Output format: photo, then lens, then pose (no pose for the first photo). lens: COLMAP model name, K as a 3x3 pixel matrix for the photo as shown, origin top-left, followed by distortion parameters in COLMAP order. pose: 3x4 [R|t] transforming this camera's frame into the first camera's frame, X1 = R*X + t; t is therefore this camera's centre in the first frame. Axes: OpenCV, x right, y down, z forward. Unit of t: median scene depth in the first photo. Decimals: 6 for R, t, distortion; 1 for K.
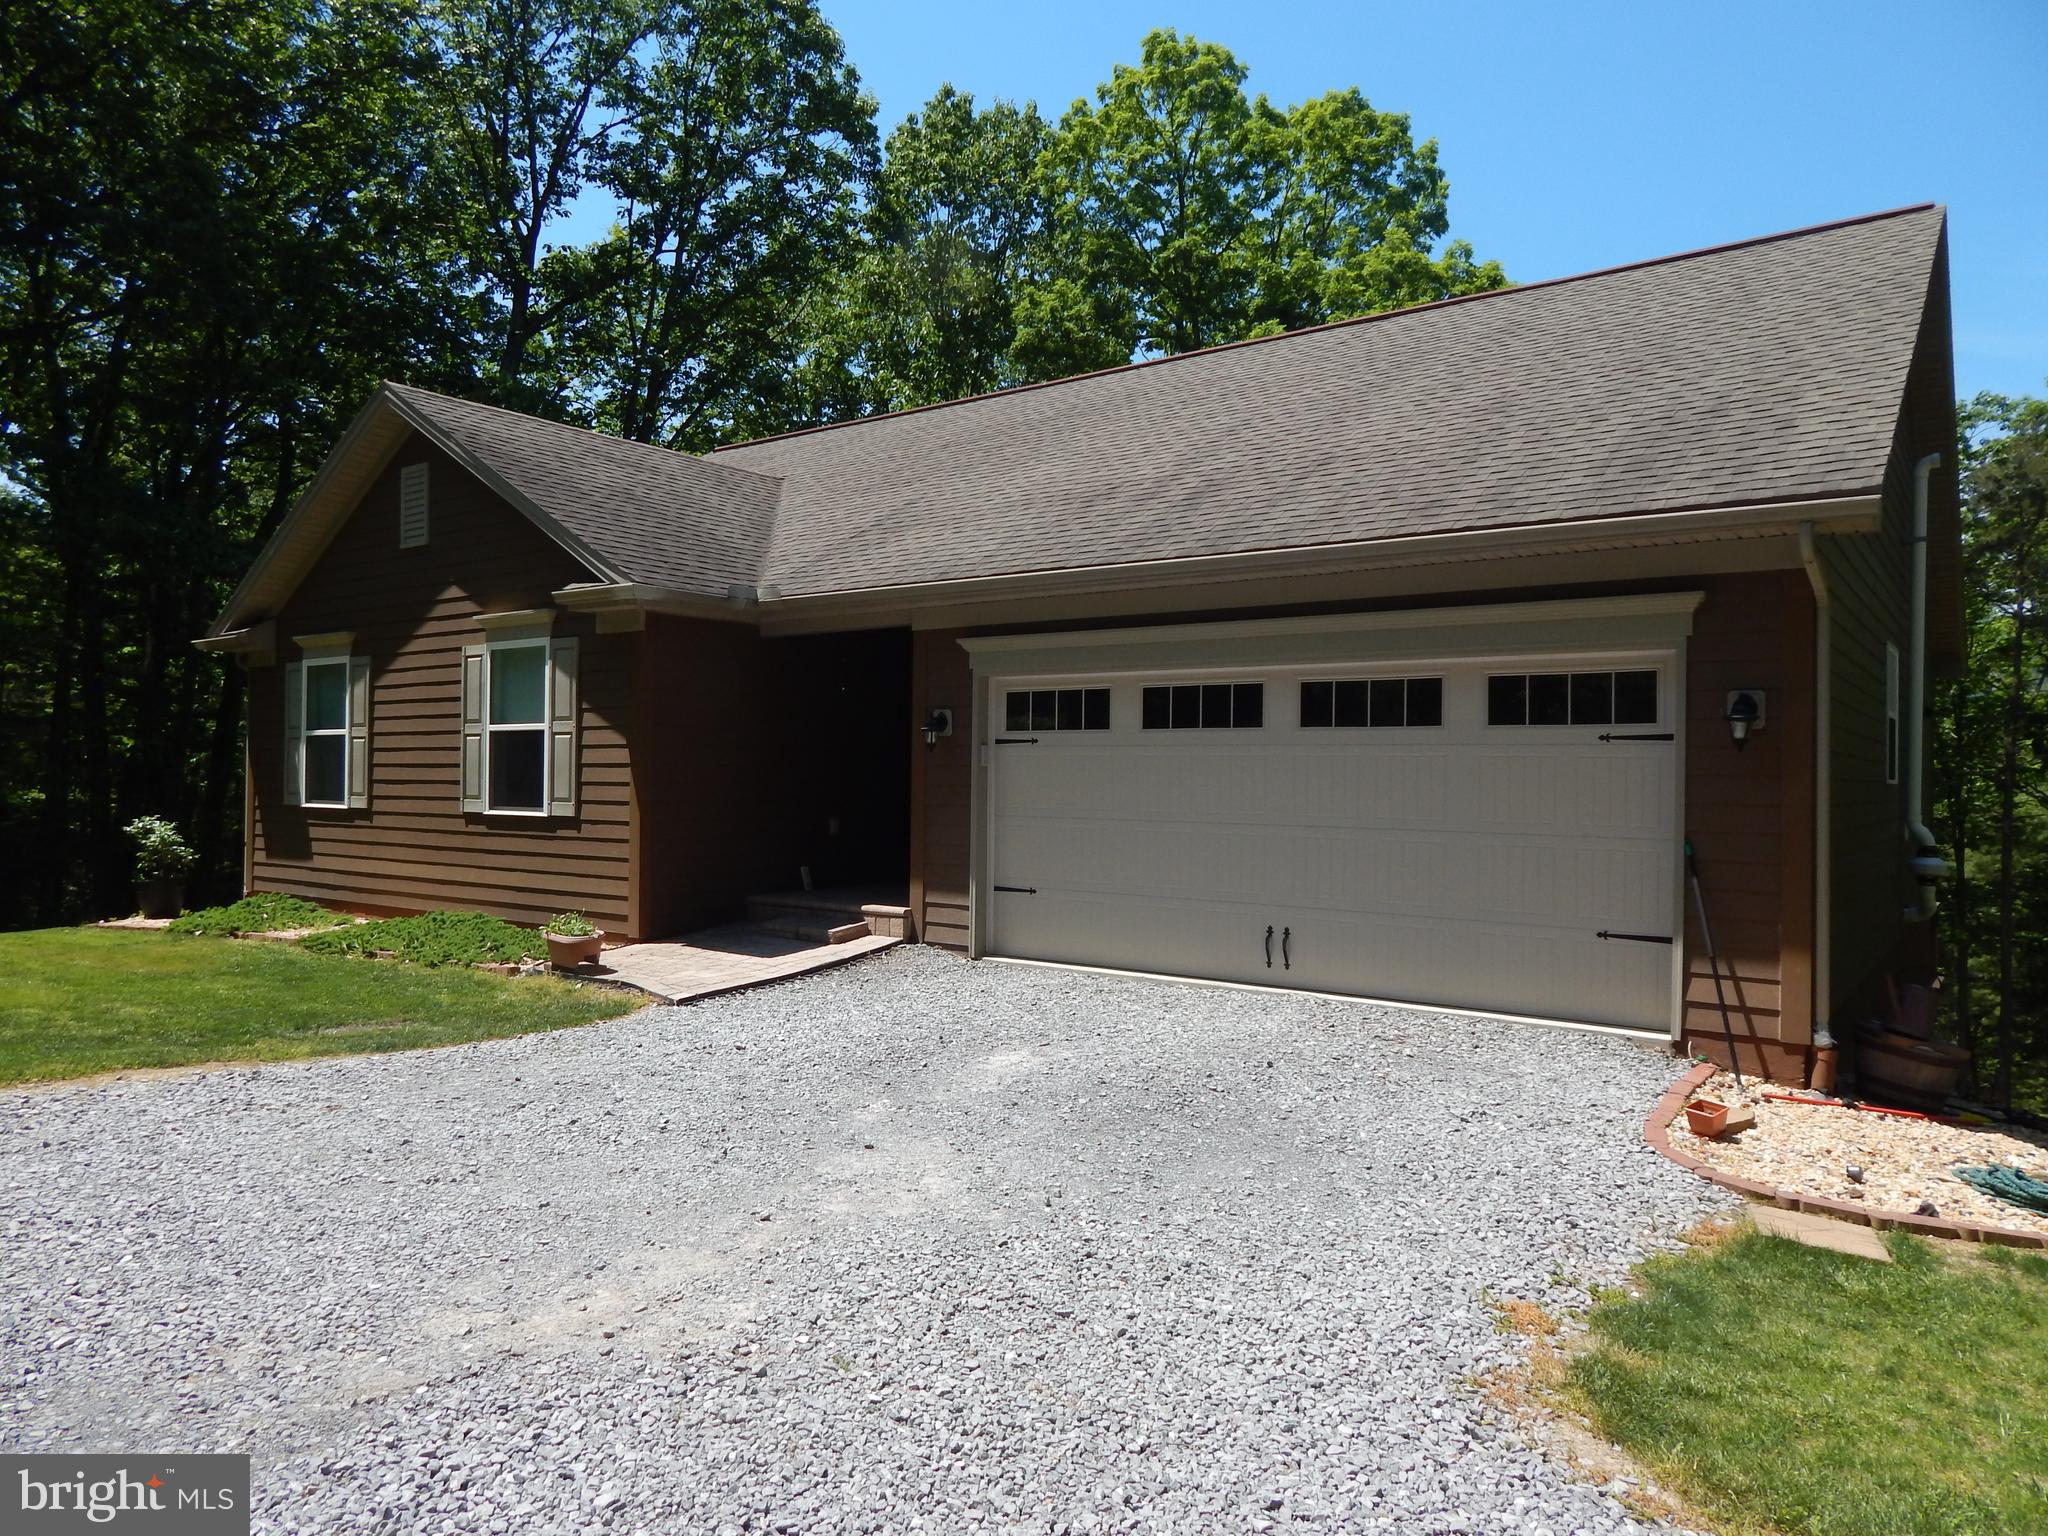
lens RADIAL K [[1367.2, 0, 1023.7], [0, 1367.2, 756.7], [0, 0, 1]] dist [0.017261, -0.016139]
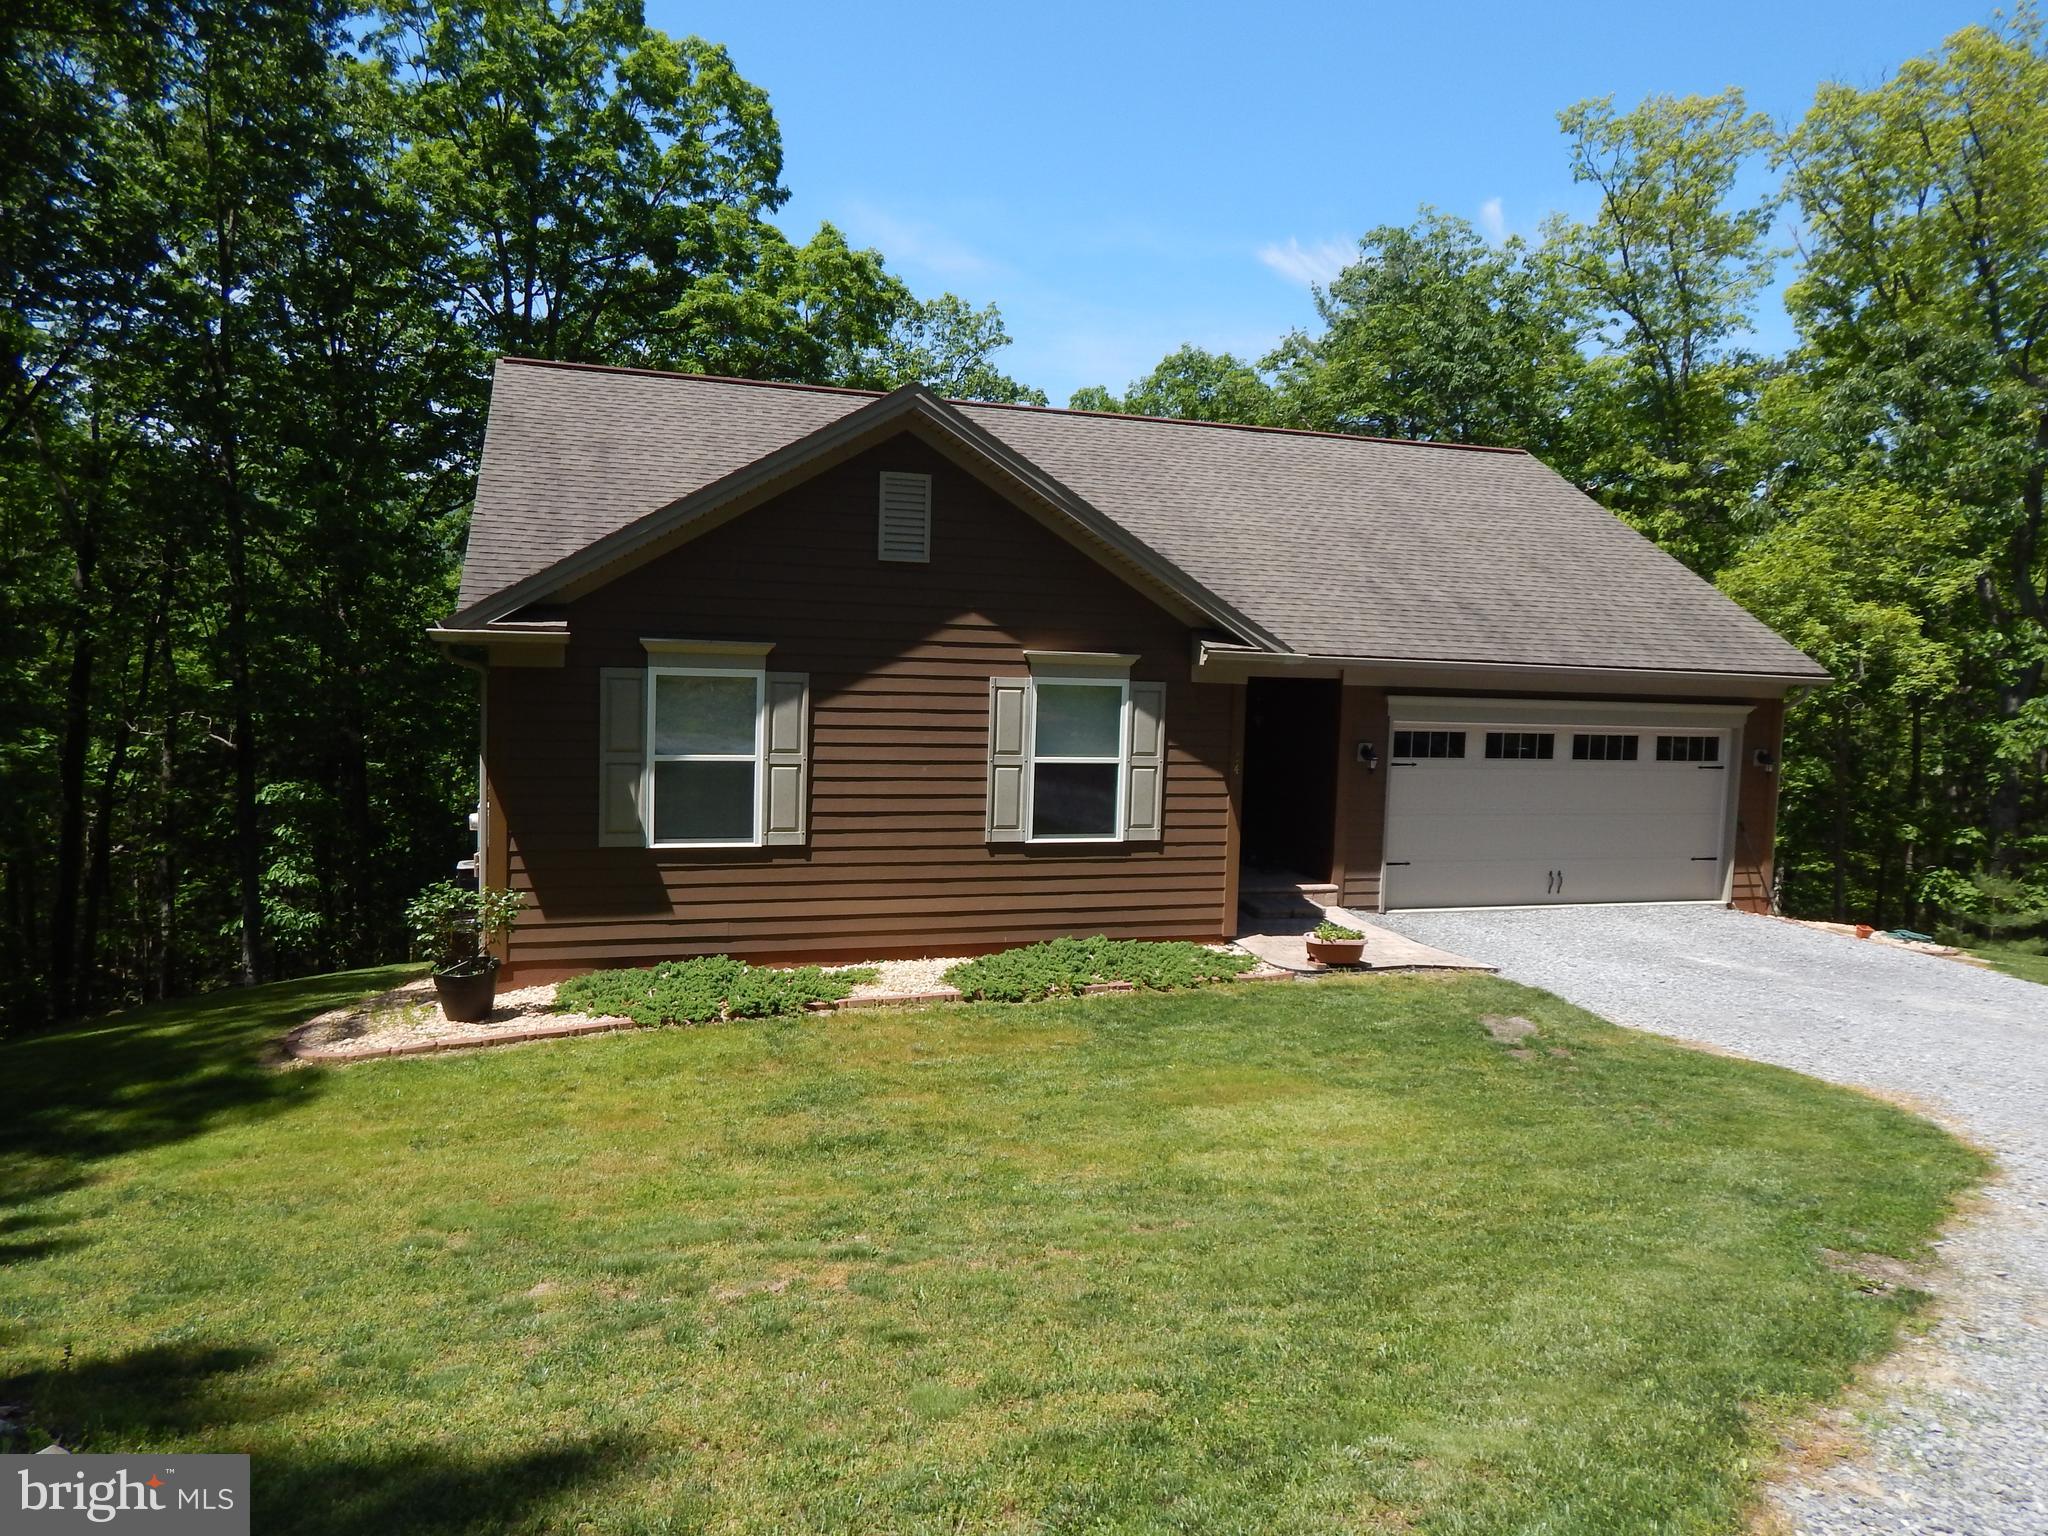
lens RADIAL K [[1367.2, 0, 1023.7], [0, 1367.2, 756.7], [0, 0, 1]] dist [0.017261, -0.016139]
pose [[0.566653, -0.045880, 0.822678, -1.306794], [-0.036193, 0.996099, 0.080482, -0.111521], [-0.823161, -0.075381, 0.562782, 0.449575]]
